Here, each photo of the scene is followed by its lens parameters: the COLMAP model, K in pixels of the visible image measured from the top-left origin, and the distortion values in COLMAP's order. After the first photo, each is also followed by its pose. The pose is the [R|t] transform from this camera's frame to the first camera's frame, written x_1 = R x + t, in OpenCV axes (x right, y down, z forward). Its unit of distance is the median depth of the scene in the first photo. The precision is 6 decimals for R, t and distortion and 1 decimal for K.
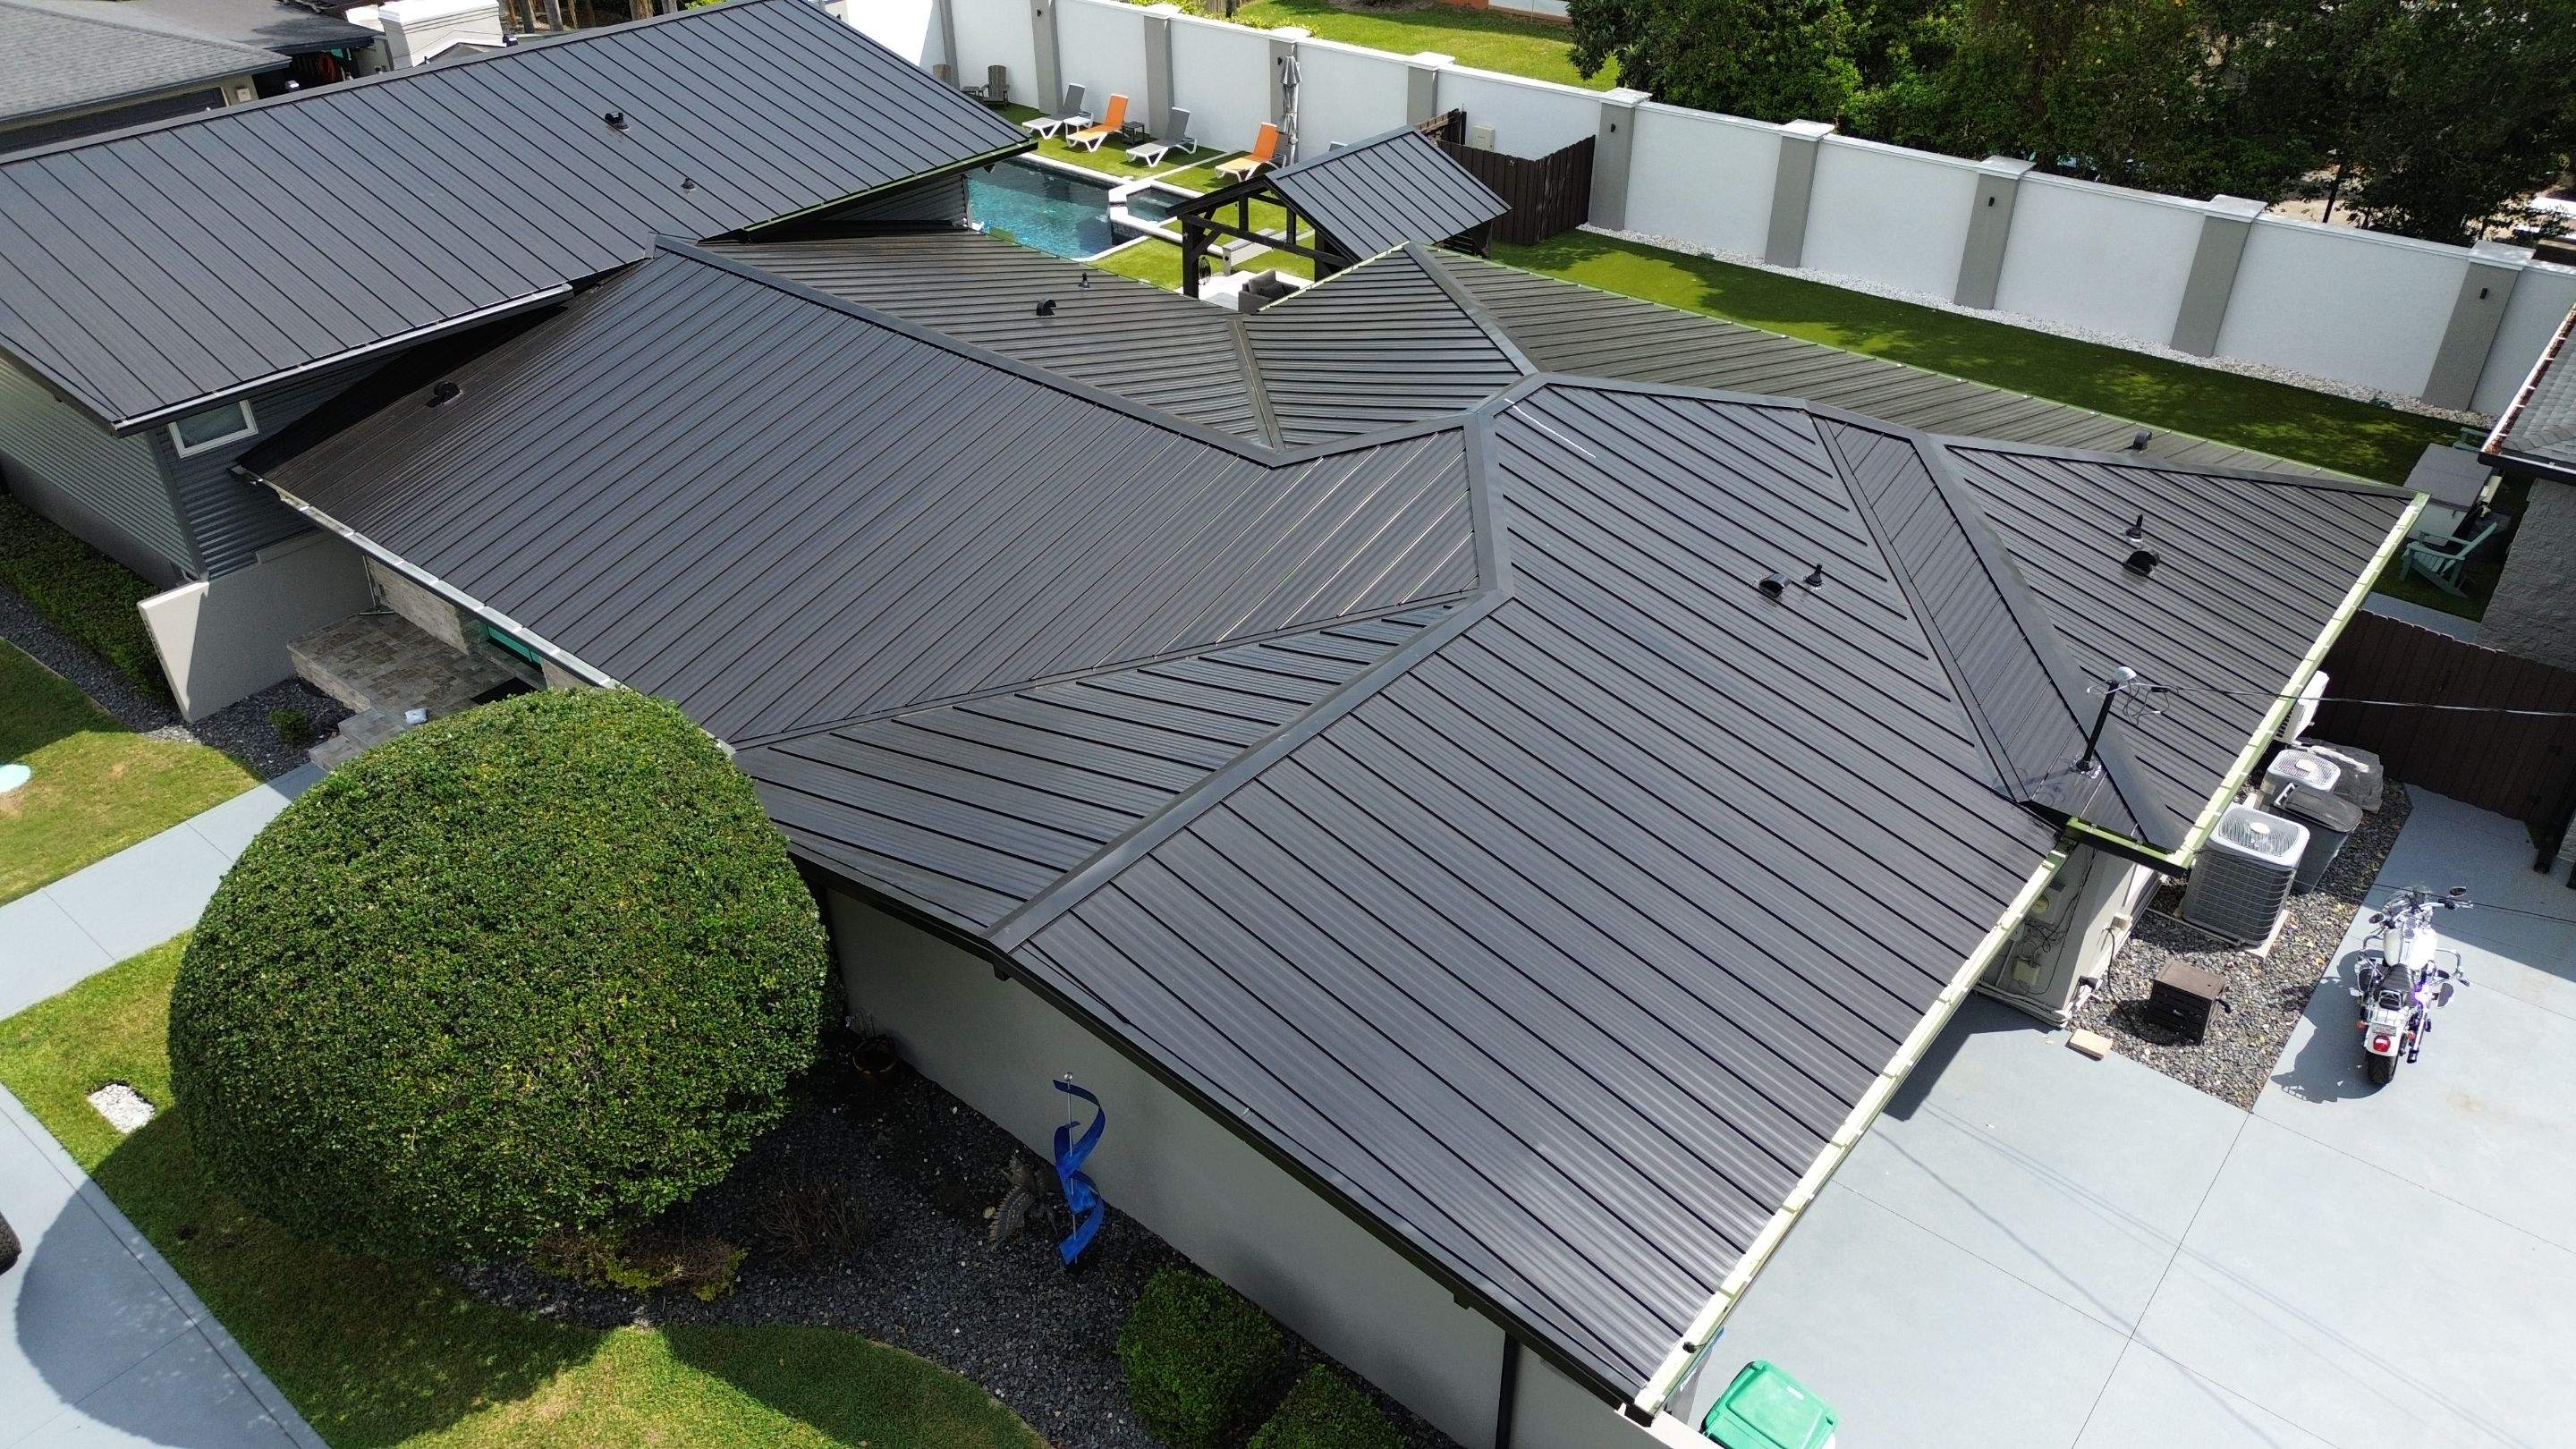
lens RADIAL K [[1831.0, 0, 1298.8], [0, 1831.0, 712.8], [0, 0, 1]] dist [0.054628, -0.051307]
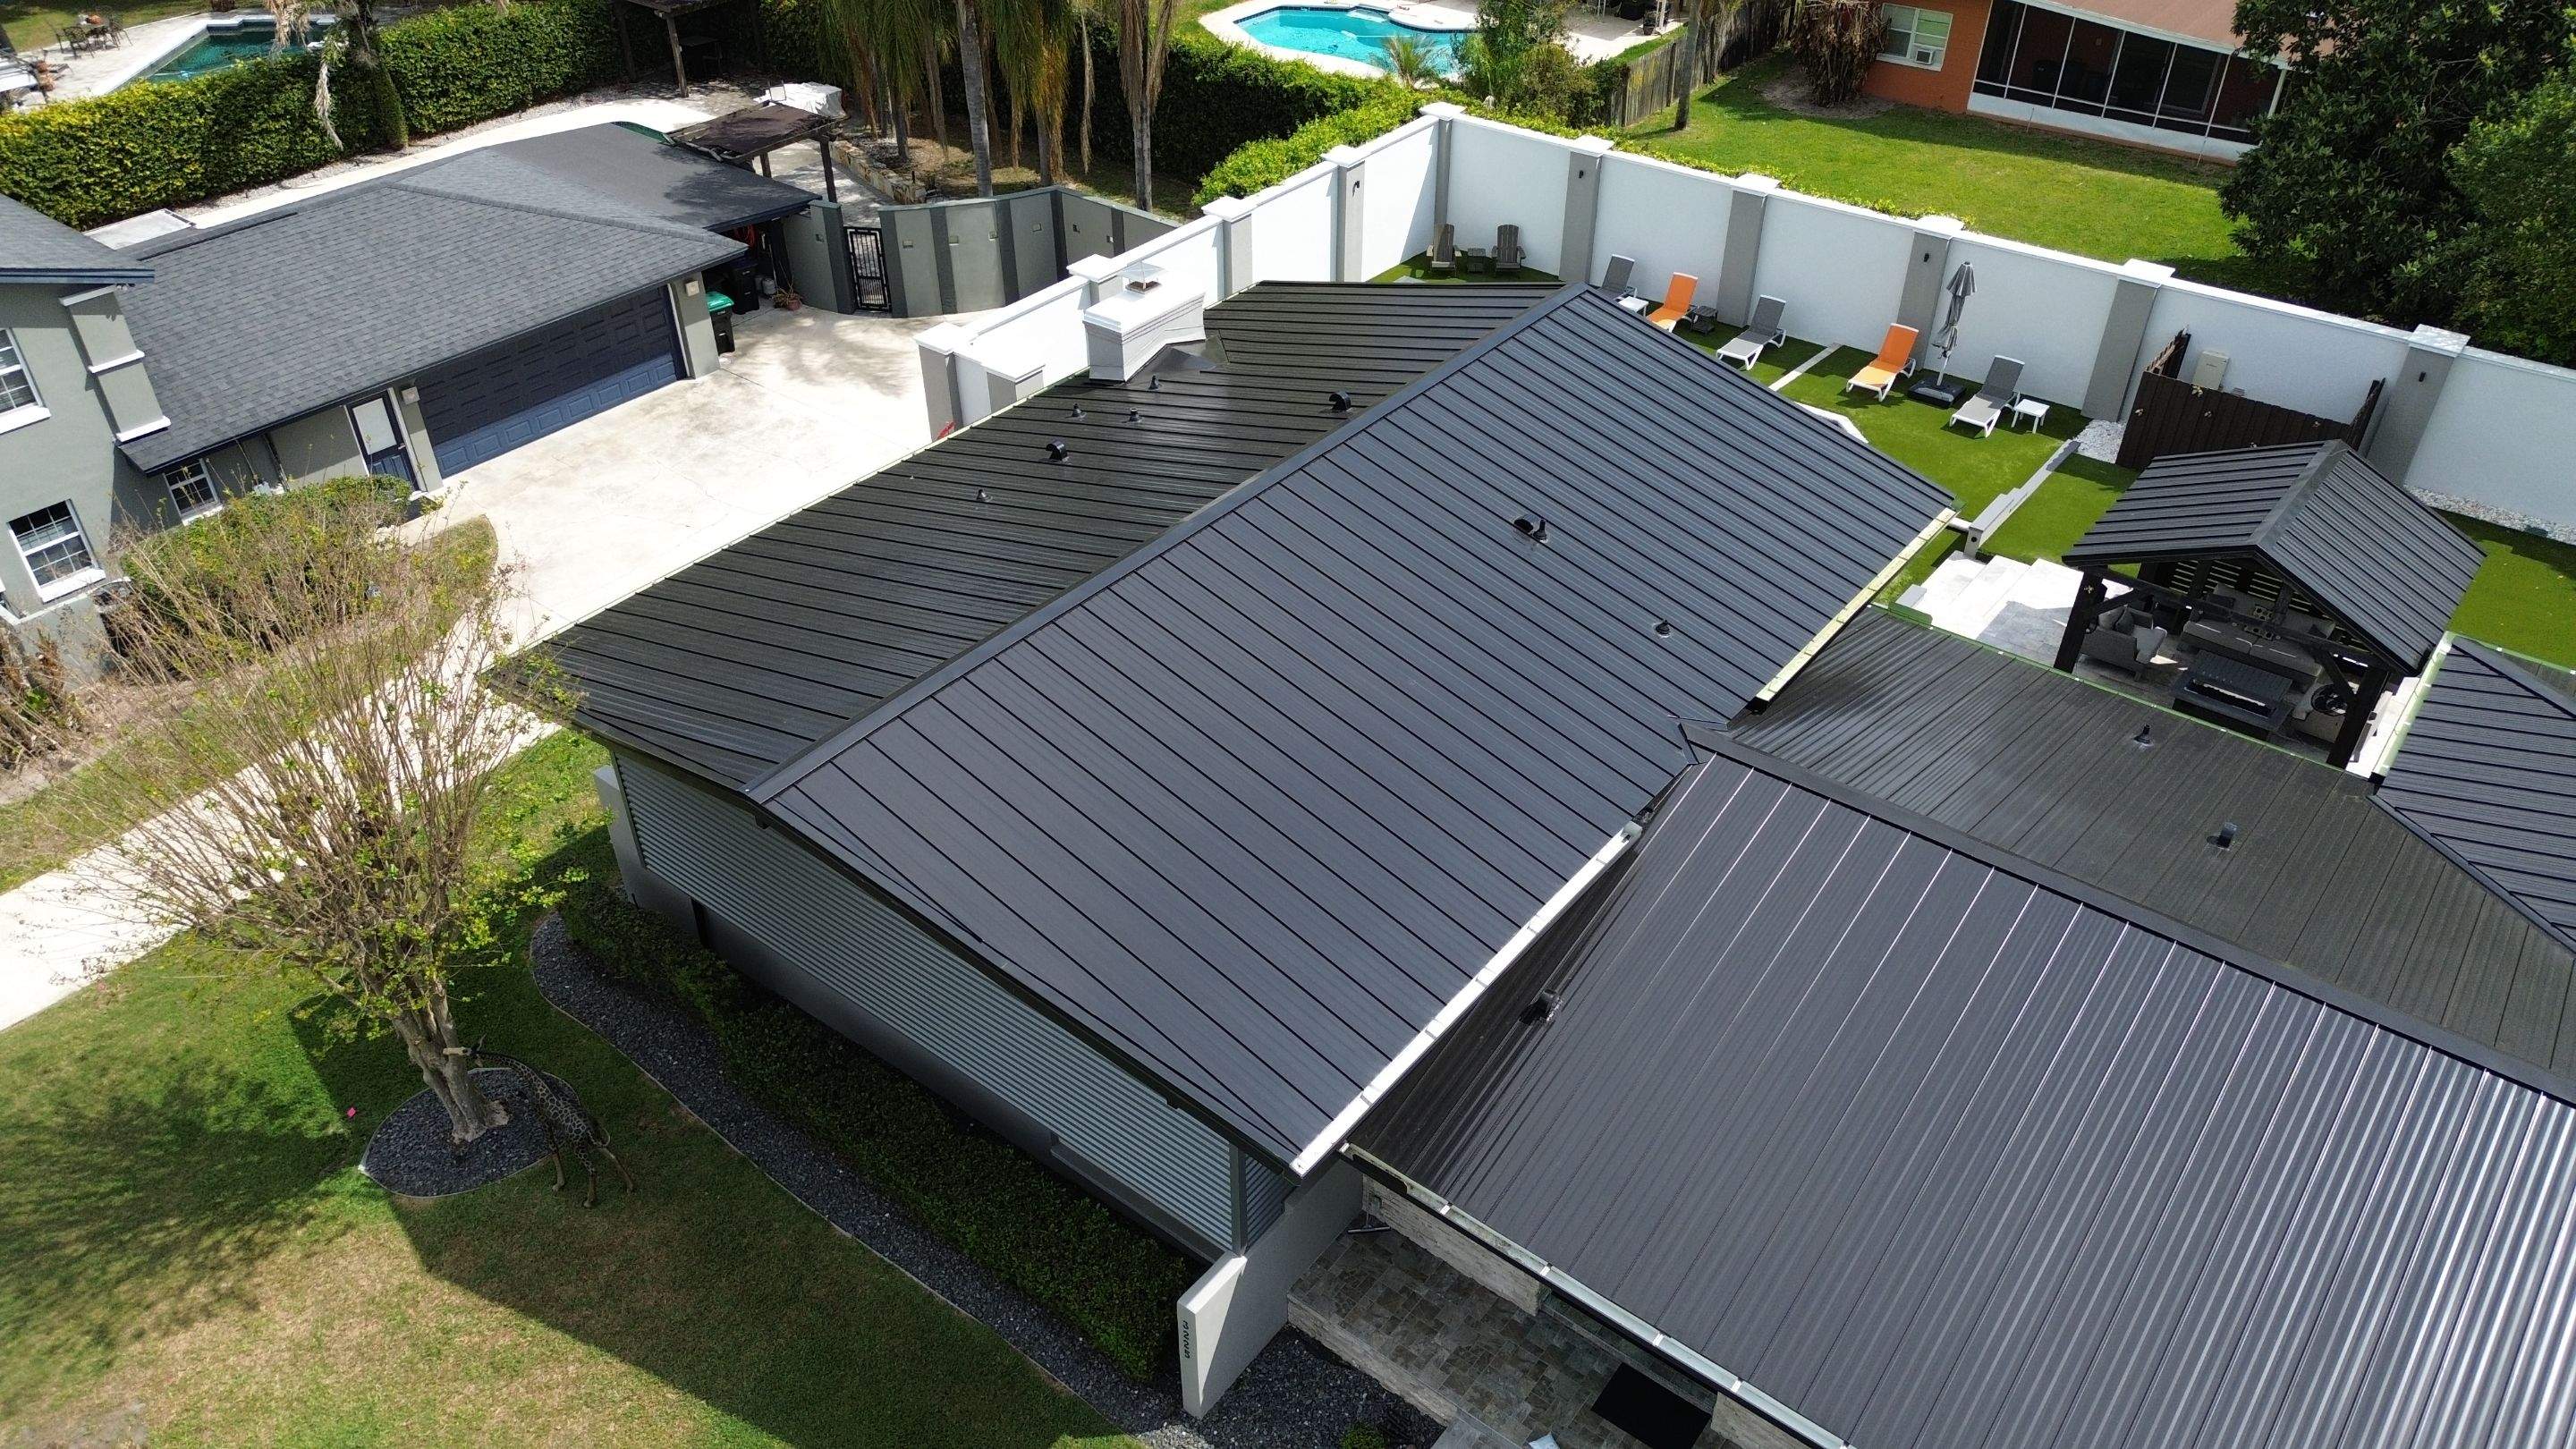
lens RADIAL K [[1831.0, 0, 1278.1], [0, 1831.0, 715.2], [0, 0, 1]] dist [0.054628, -0.051307]
pose [[0.999893, -0.004116, 0.014048, -0.387705], [0.003455, 0.998899, 0.046785, -0.218493], [-0.014226, -0.046731, 0.998806, 0.165311]]
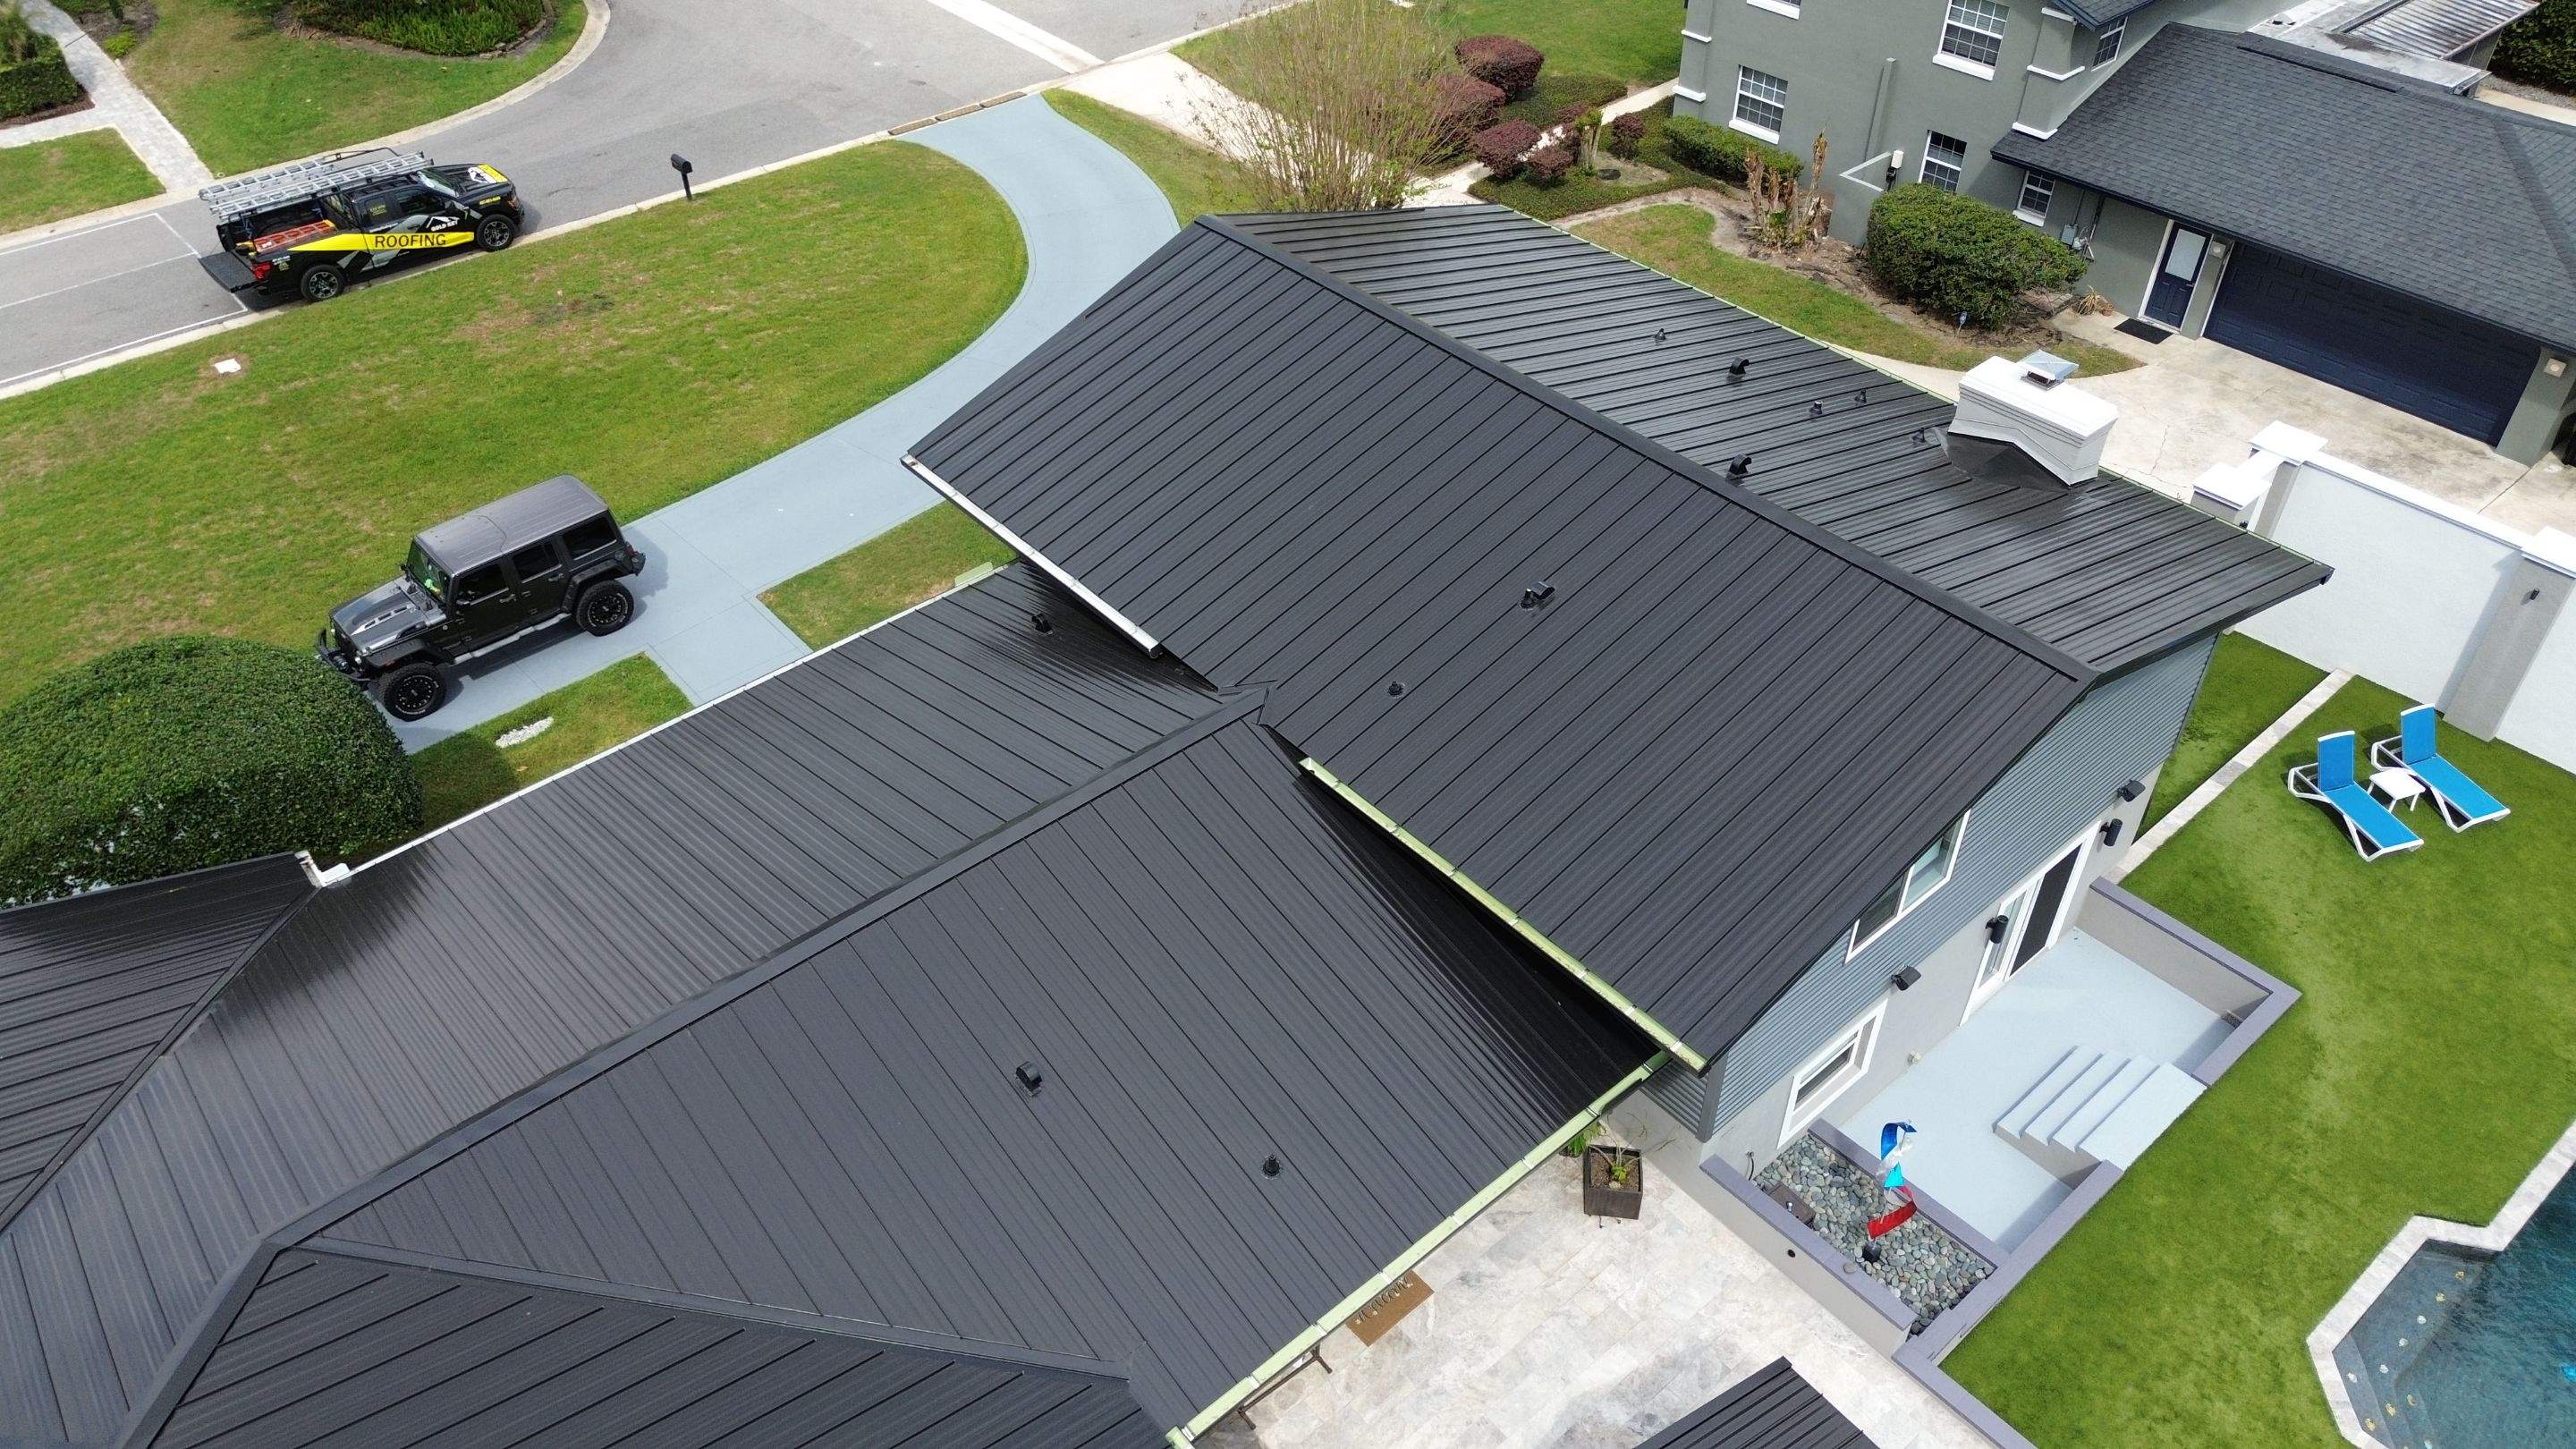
lens RADIAL K [[1831.0, 0, 1276.8], [0, 1831.0, 714.8], [0, 0, 1]] dist [0.054628, -0.051307]
pose [[-0.190378, 0.640855, -0.743681, 0.213280], [-0.520249, 0.576556, 0.630019, -0.574299], [0.832524, 0.506841, 0.223641, 0.614942]]
